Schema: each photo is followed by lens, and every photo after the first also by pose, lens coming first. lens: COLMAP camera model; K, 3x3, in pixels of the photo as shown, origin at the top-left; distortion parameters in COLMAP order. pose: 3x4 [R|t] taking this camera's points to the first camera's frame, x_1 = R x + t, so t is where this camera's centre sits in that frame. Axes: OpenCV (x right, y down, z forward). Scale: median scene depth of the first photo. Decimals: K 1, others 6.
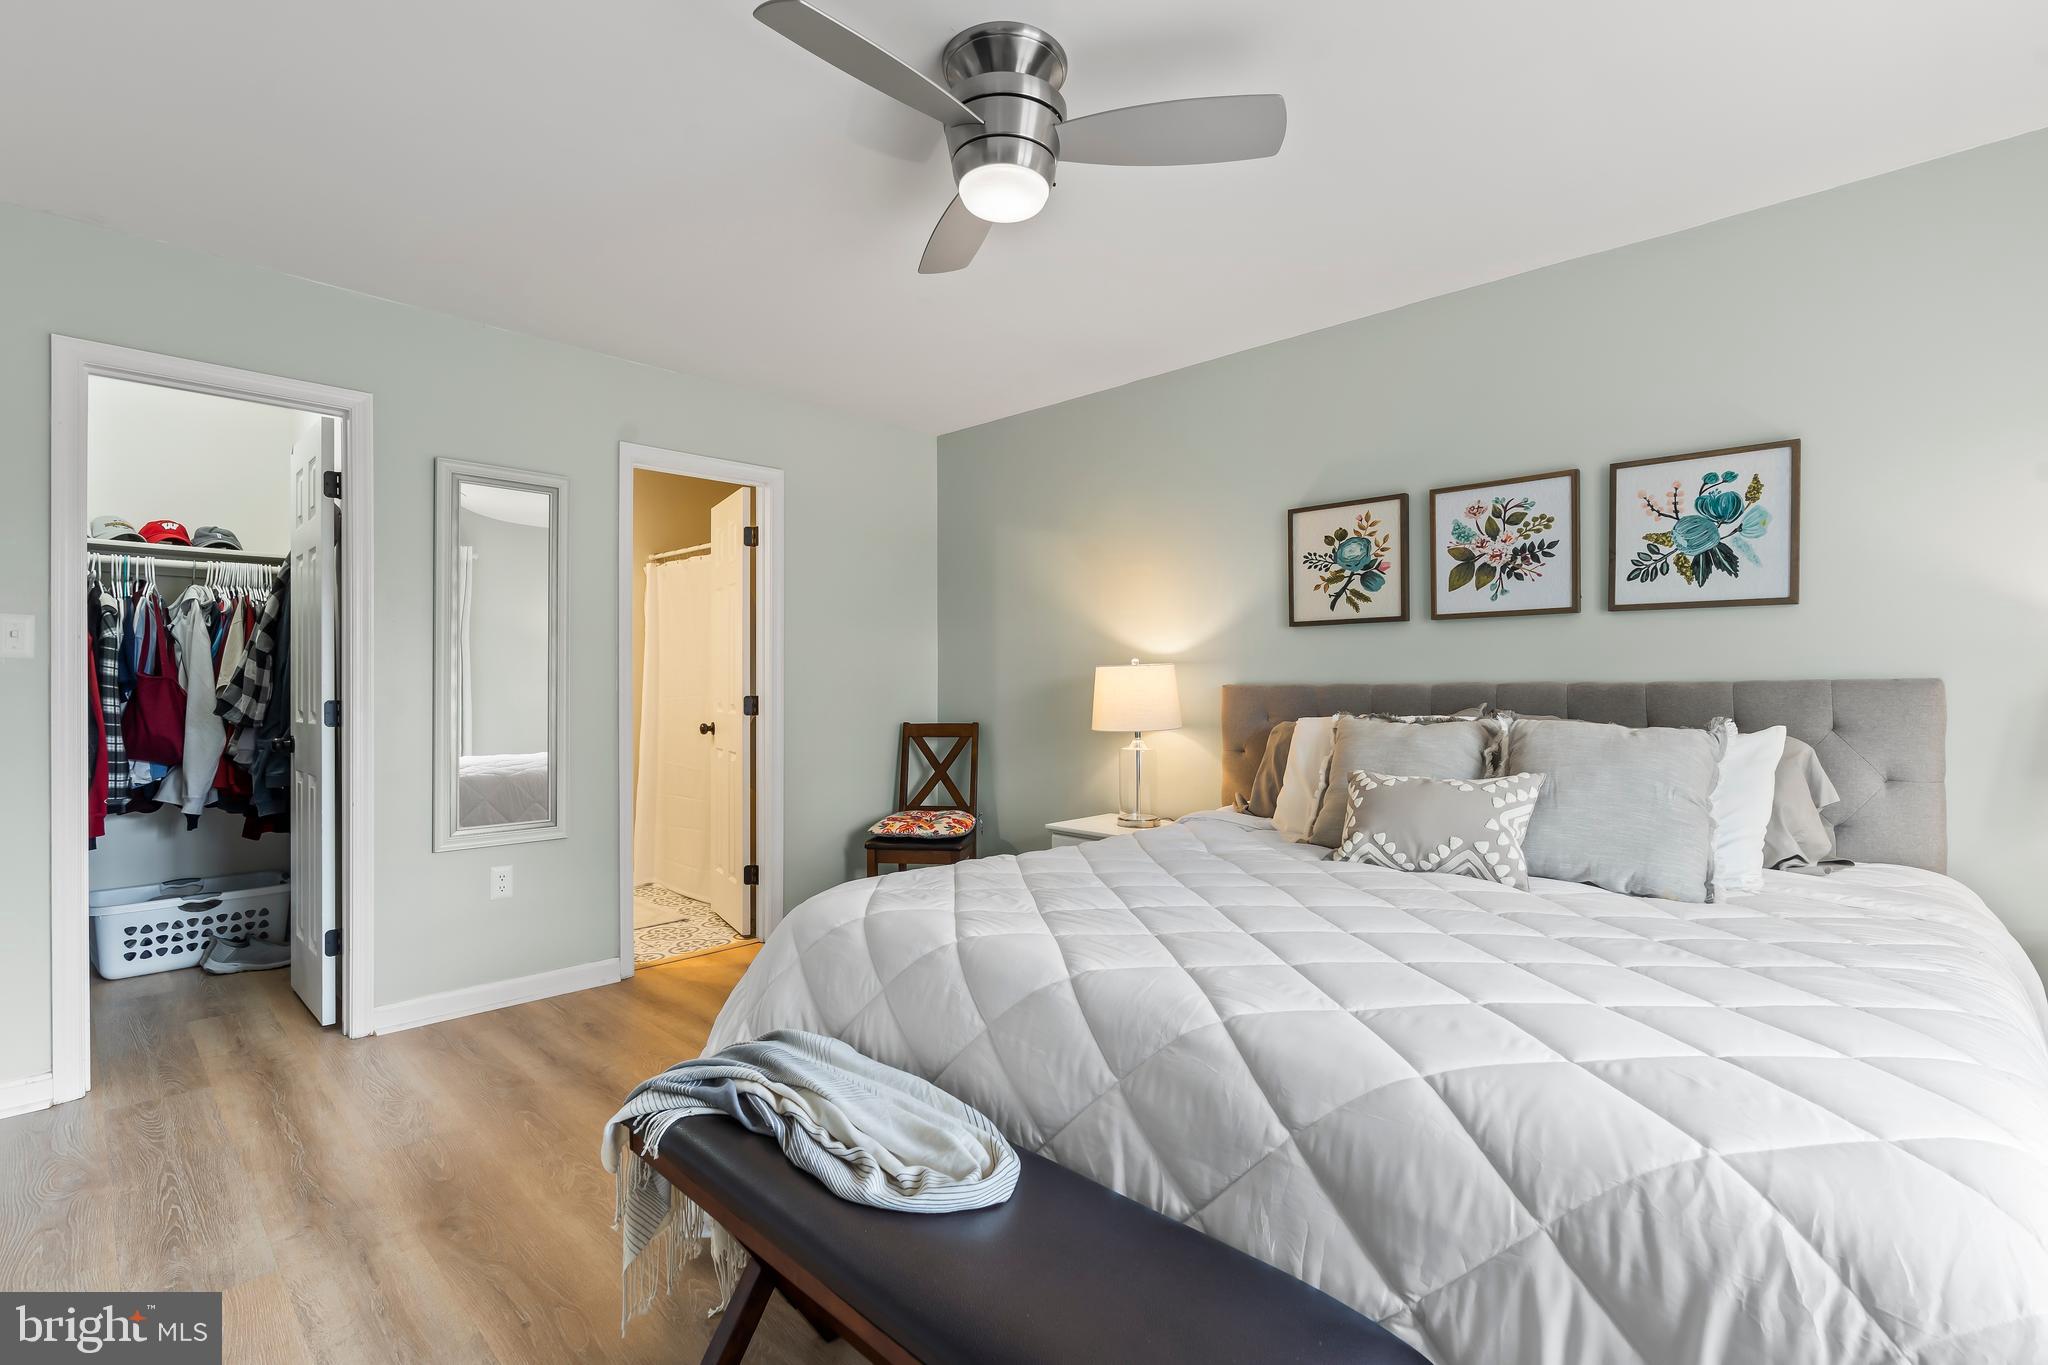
lens RADIAL K [[936.1, 0, 1020.7], [0, 936.1, 688.6], [0, 0, 1]] dist [-0.006811, 0.002322]
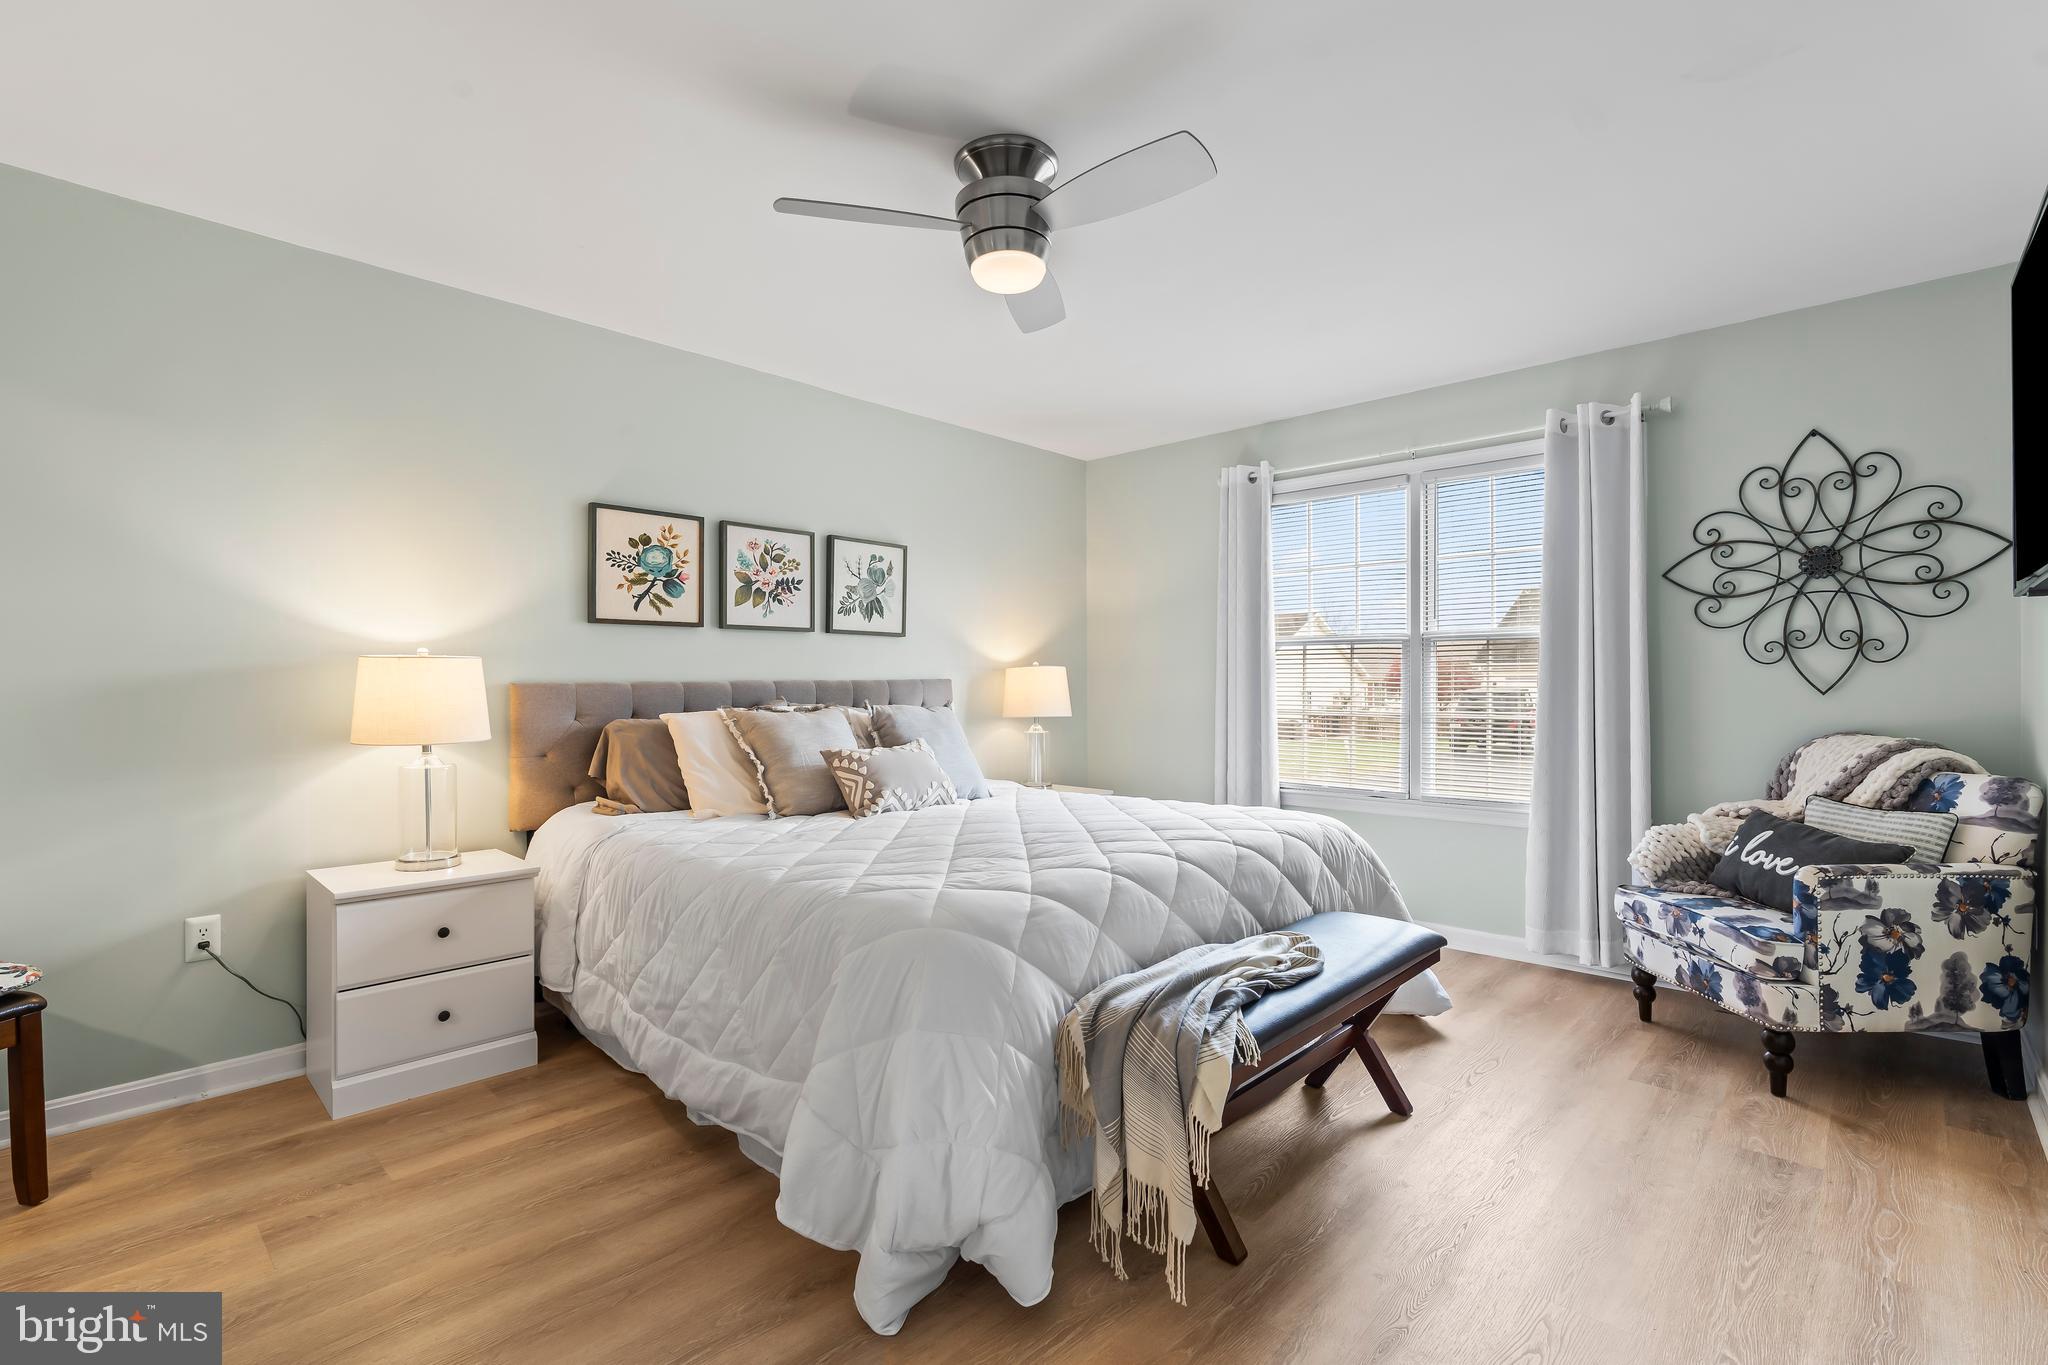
lens RADIAL K [[936.1, 0, 1028.3], [0, 936.1, 679.9], [0, 0, 1]] dist [-0.006811, 0.002322]
pose [[-0.020535, 0.005991, 0.999771, -0.795245], [0.009396, 0.999939, -0.005800, 0.003650], [-0.999745, 0.009275, -0.020590, 0.652647]]
